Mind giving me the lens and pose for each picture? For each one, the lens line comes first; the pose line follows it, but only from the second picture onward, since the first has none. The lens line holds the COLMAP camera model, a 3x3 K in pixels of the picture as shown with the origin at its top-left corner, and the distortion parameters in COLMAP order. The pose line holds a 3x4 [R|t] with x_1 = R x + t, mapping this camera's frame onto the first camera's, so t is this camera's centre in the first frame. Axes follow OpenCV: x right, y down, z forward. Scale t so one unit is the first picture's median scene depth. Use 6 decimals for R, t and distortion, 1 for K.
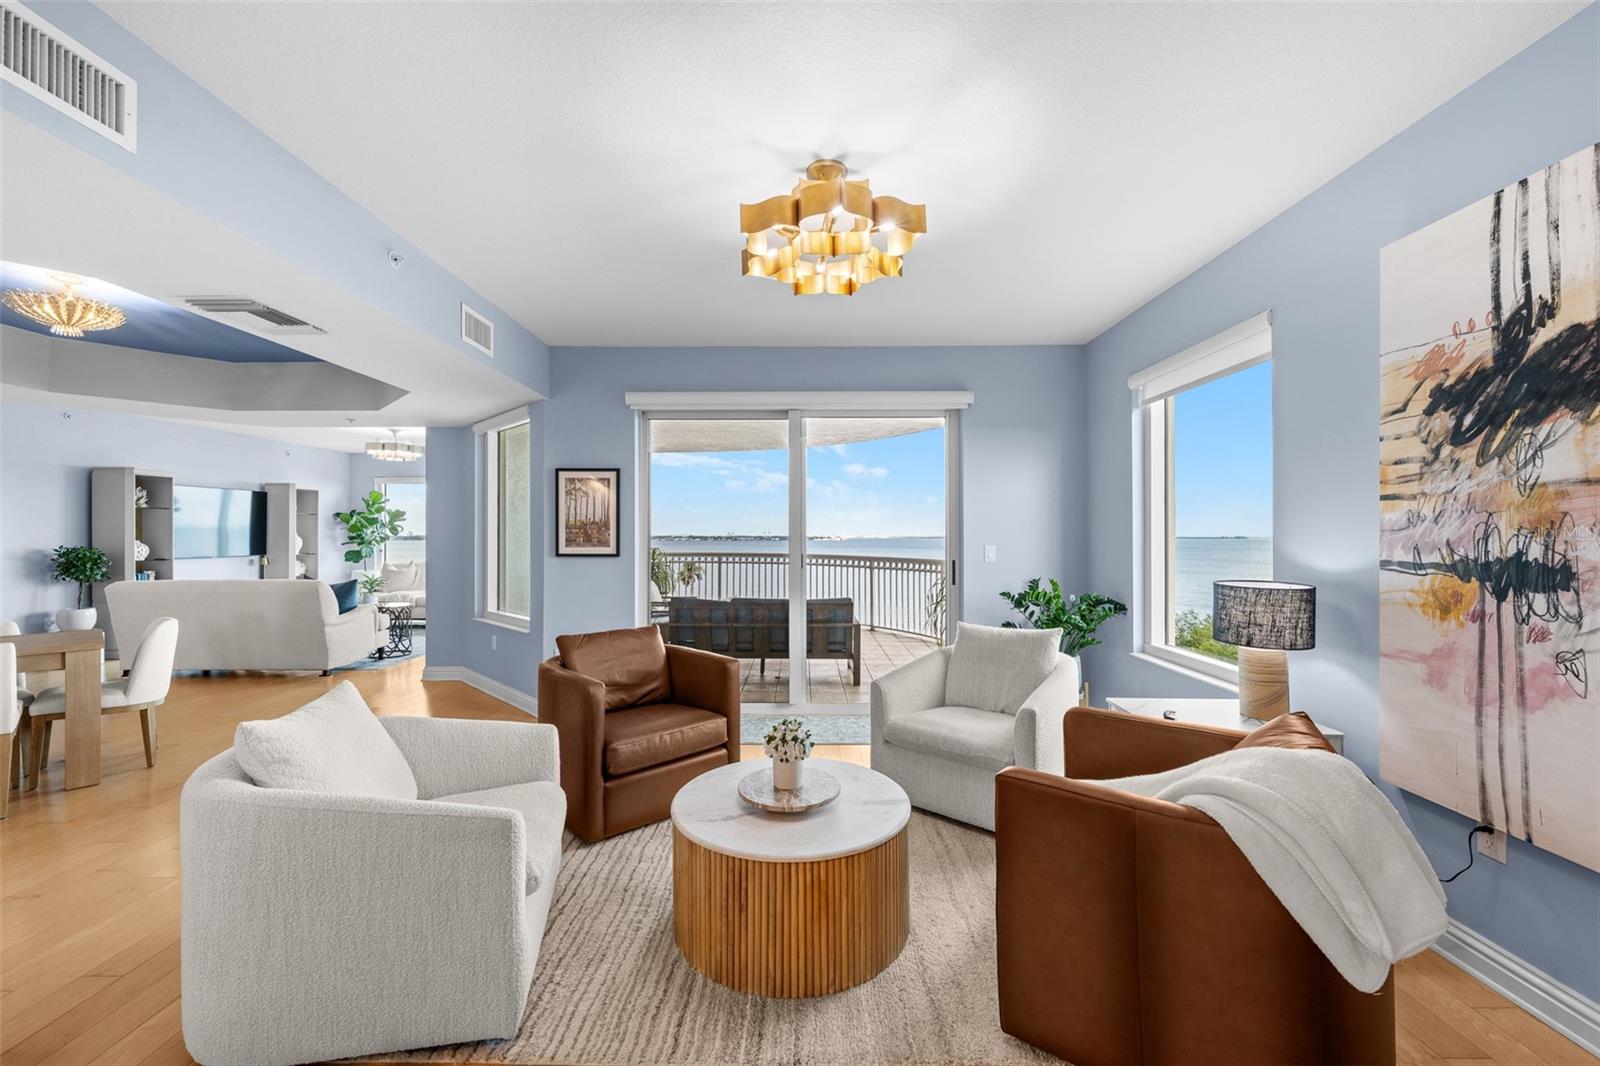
lens RADIAL K [[635.8, 0, 800.0], [0, 635.8, 533.0], [0, 0, 1]] dist [-0.001722, 0.000038]
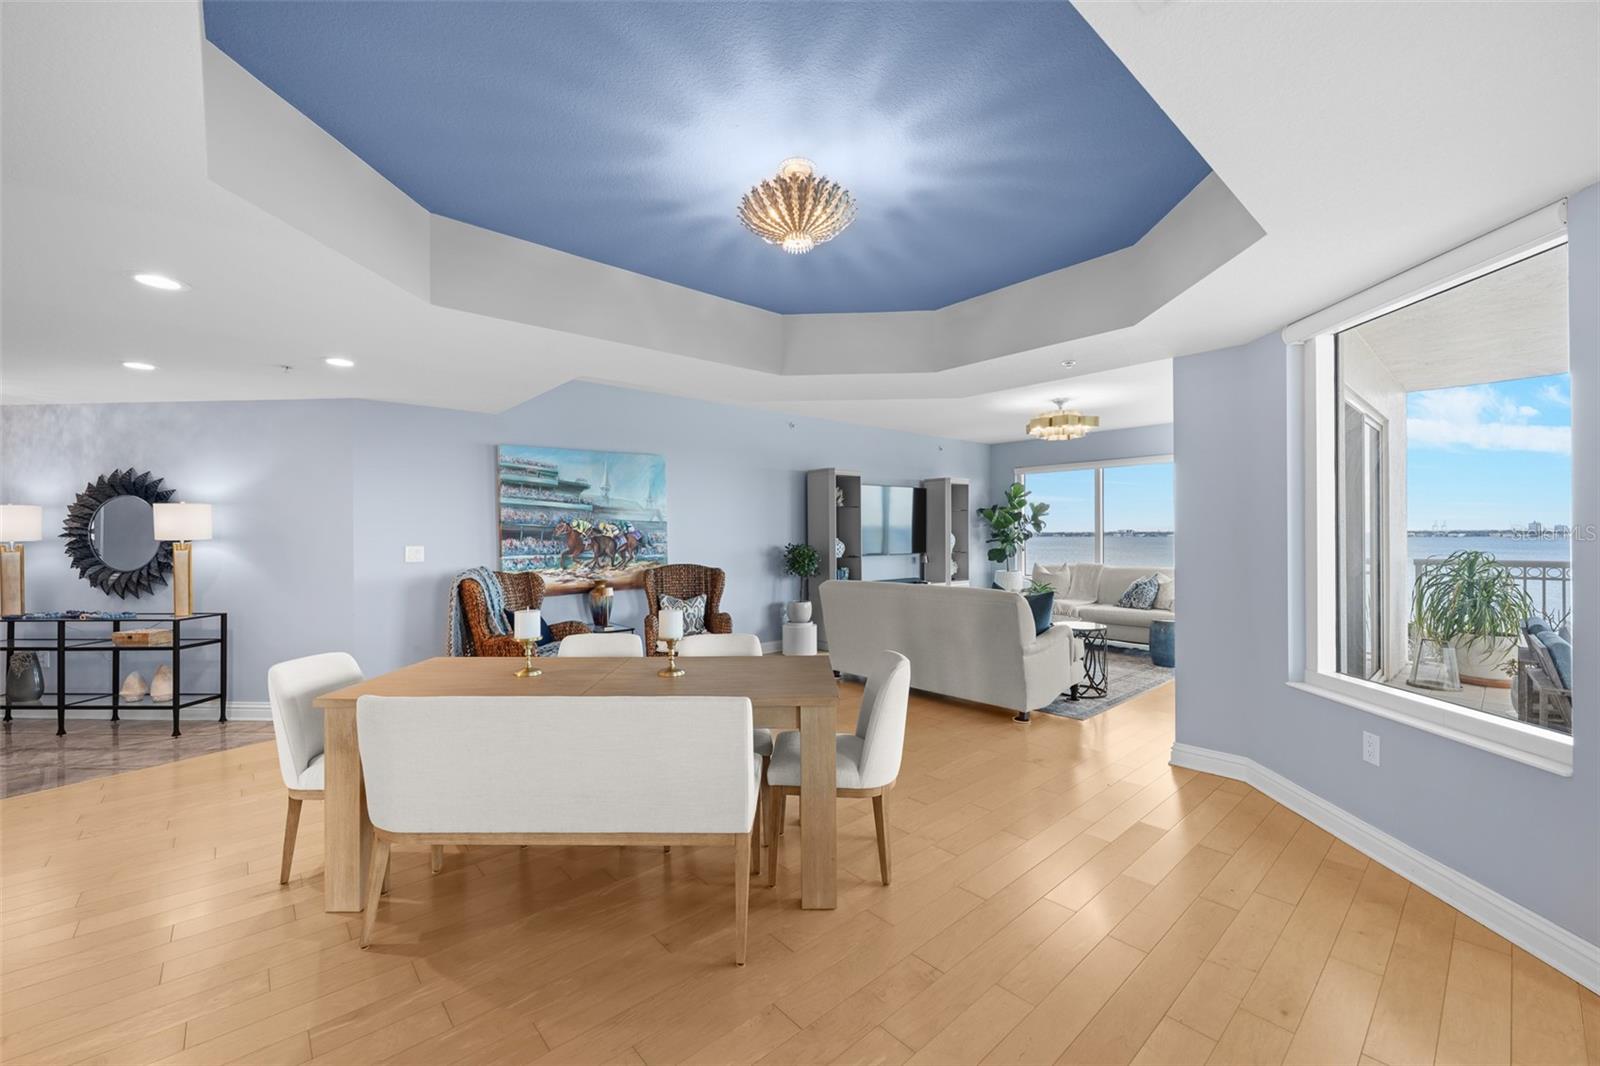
lens RADIAL K [[635.8, 0, 800.0], [0, 635.8, 533.0], [0, 0, 1]] dist [-0.001722, 0.000038]
pose [[0.667385, -0.003297, -0.744705, -0.468100], [0.007475, 0.999969, 0.002271, 0.000882], [0.744675, -0.007083, 0.667390, 0.392855]]
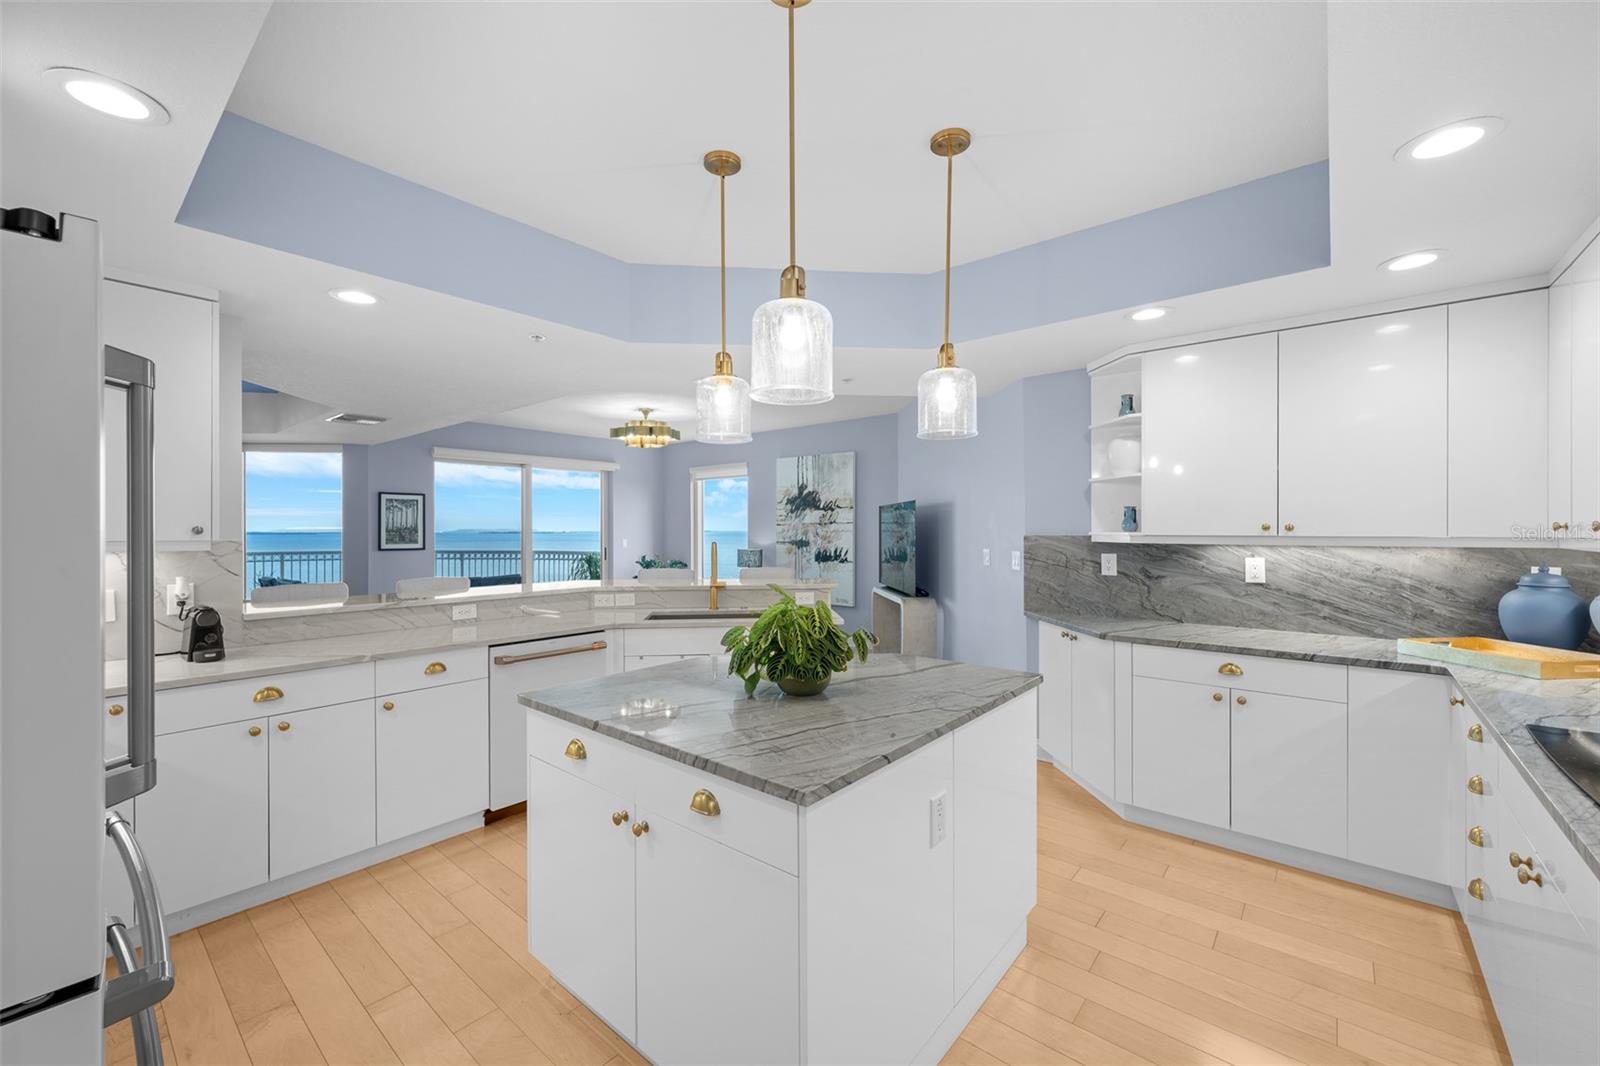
lens RADIAL K [[635.8, 0, 800.0], [0, 635.8, 533.0], [0, 0, 1]] dist [-0.001722, 0.000038]
pose [[0.640763, -0.005484, 0.767719, -0.896389], [-0.000613, 0.999971, 0.007655, -0.016687], [-0.767738, -0.005375, 0.640741, -0.721871]]
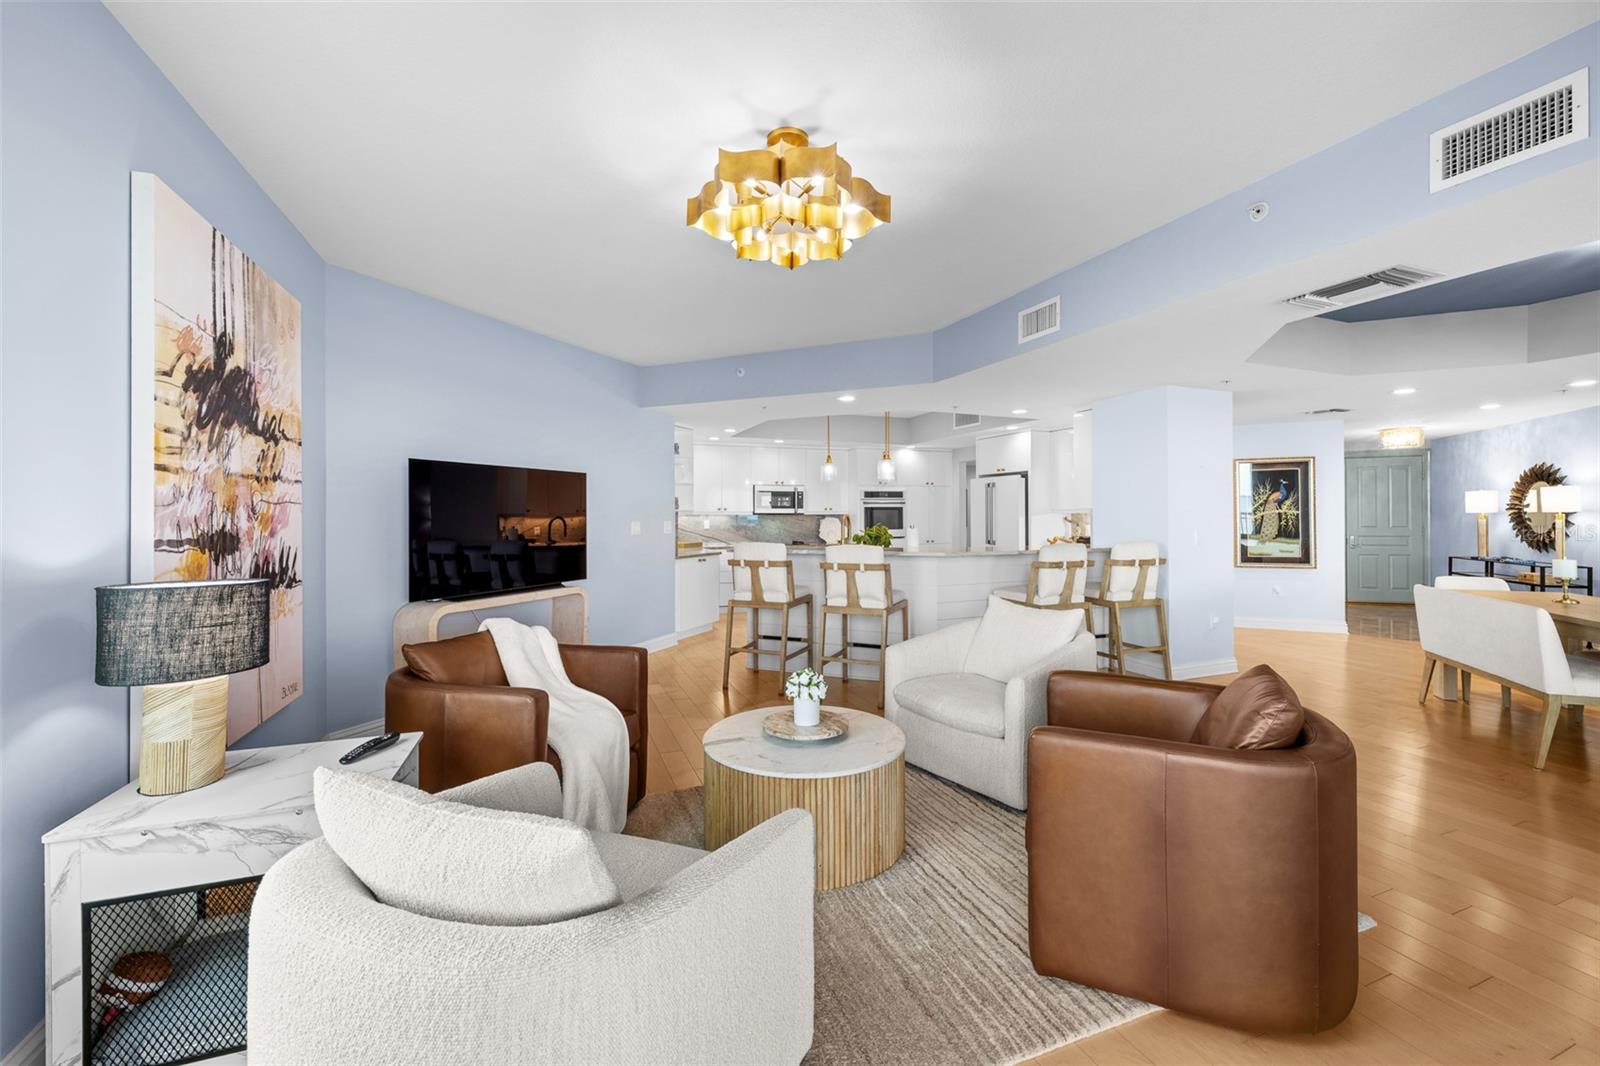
lens RADIAL K [[633.8, 0, 797.9], [0, 633.8, 515.2], [0, 0, 1]] dist [-0.000260, 0.000006]
pose [[-0.929276, 0.004219, -0.369363, 0.202208], [0.006373, 0.999969, -0.004612, 0.008878], [0.369332, -0.006640, -0.929274, 0.992733]]
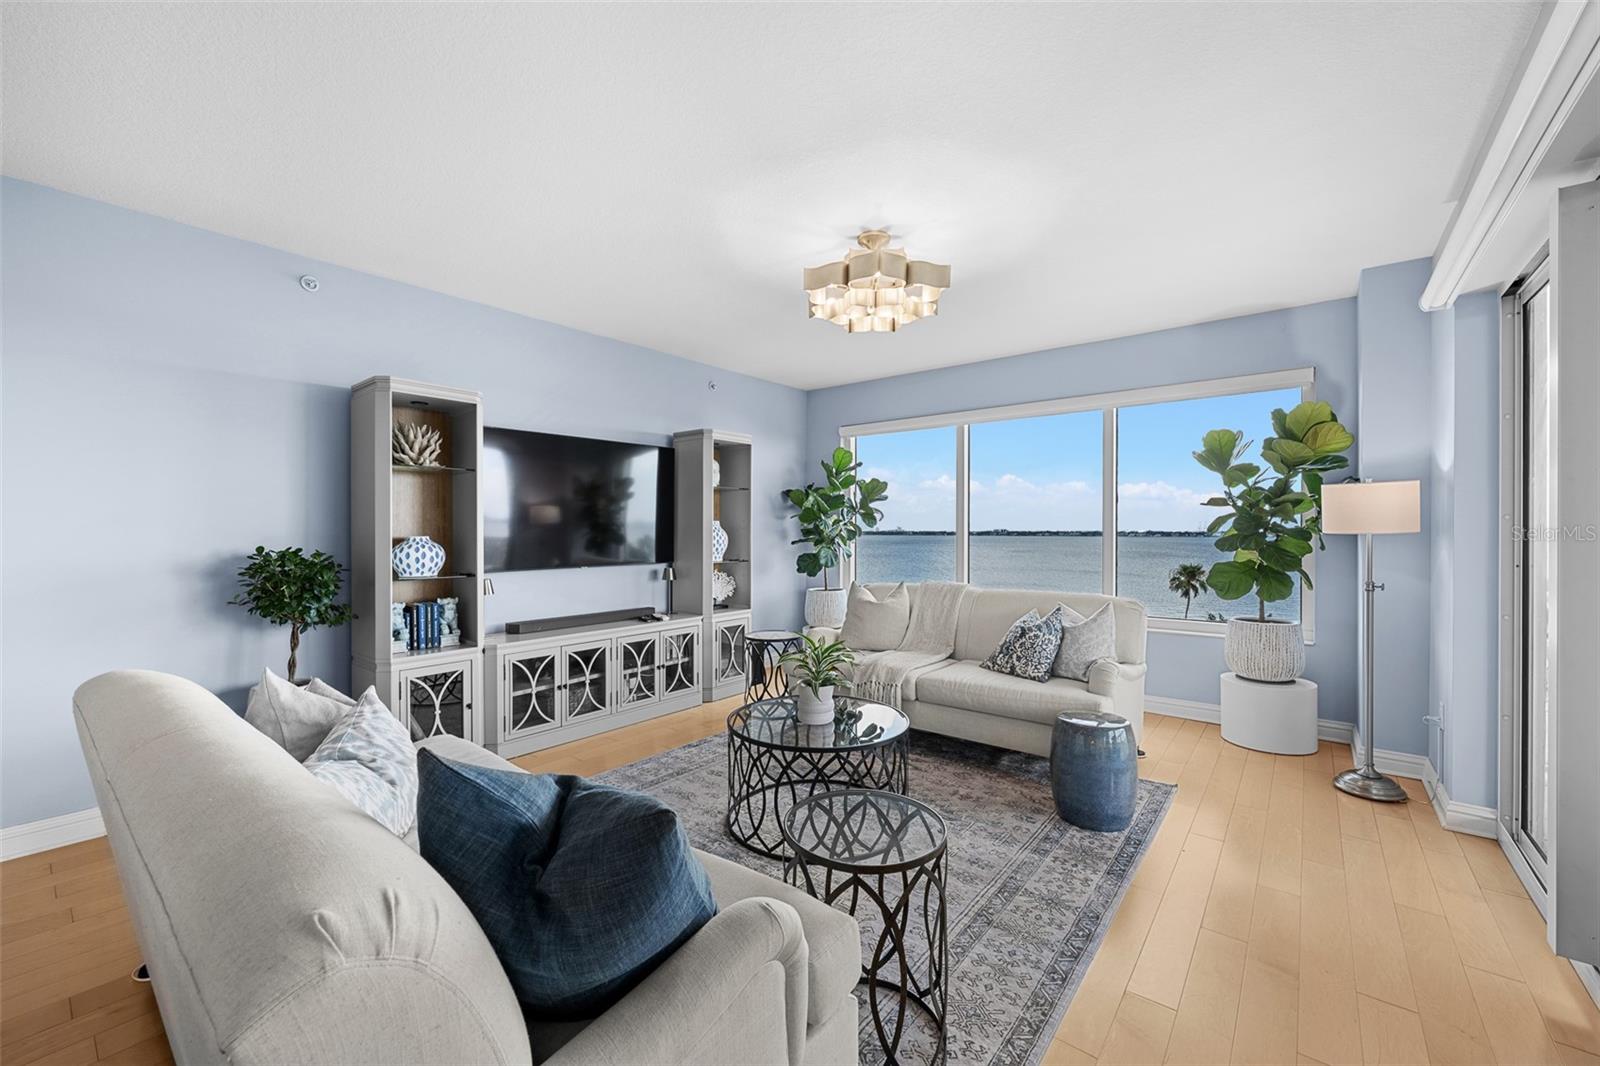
lens RADIAL K [[635.8, 0, 800.0], [0, 635.8, 533.0], [0, 0, 1]] dist [-0.001722, 0.000038]
pose [[0.781975, 0.003556, -0.623299, -0.793556], [0.001039, 0.999975, 0.007009, 0.010166], [0.623309, -0.006129, 0.781952, 1.233159]]
